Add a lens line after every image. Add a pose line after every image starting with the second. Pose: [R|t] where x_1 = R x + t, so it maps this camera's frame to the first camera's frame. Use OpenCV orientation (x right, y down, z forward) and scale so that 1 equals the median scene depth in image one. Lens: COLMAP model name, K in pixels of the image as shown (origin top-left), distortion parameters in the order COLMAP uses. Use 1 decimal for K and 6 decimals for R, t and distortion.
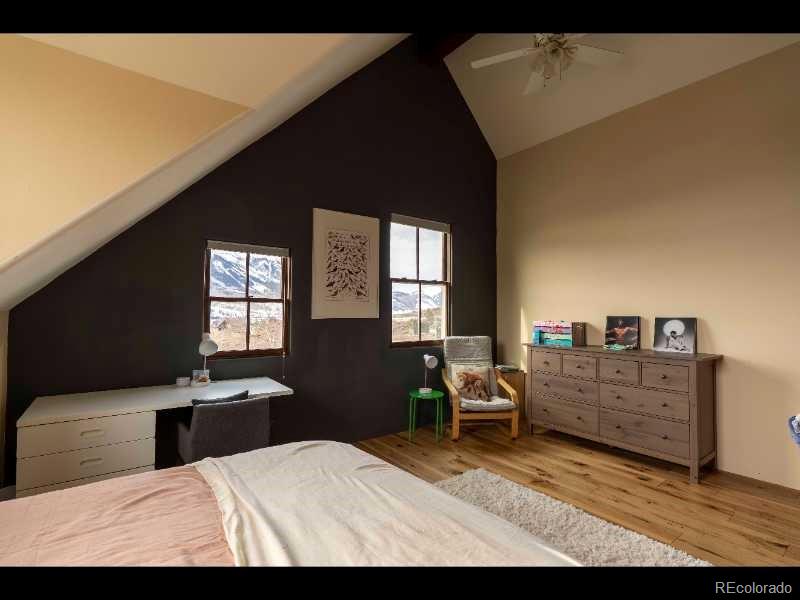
lens RADIAL K [[363.0, 0, 404.4], [0, 363.0, 303.9], [0, 0, 1]] dist [-0.008758, 0.004152]
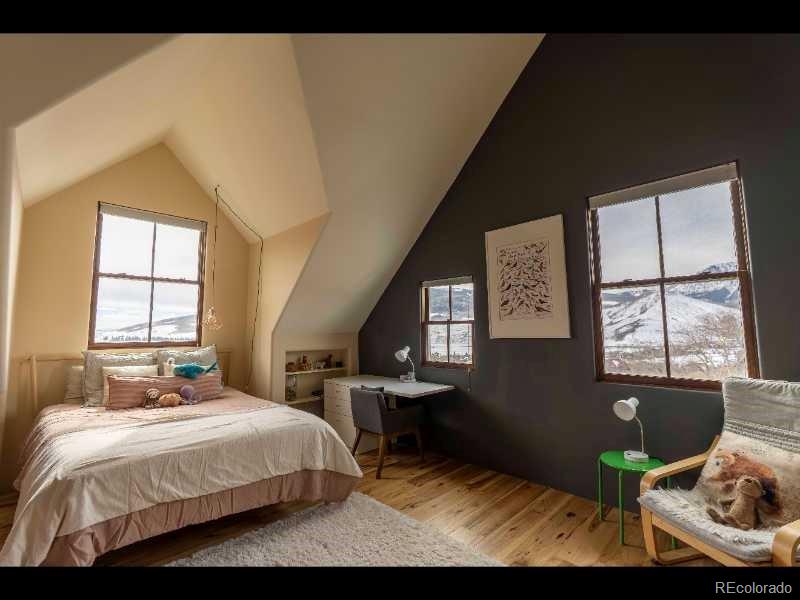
lens RADIAL K [[363.0, 0, 401.4], [0, 363.0, 299.8], [0, 0, 1]] dist [-0.008758, 0.004152]
pose [[0.164586, -0.087691, -0.982457, 0.684608], [0.032028, 0.995990, -0.083534, 0.009757], [0.985843, -0.017717, 0.166735, 0.546095]]
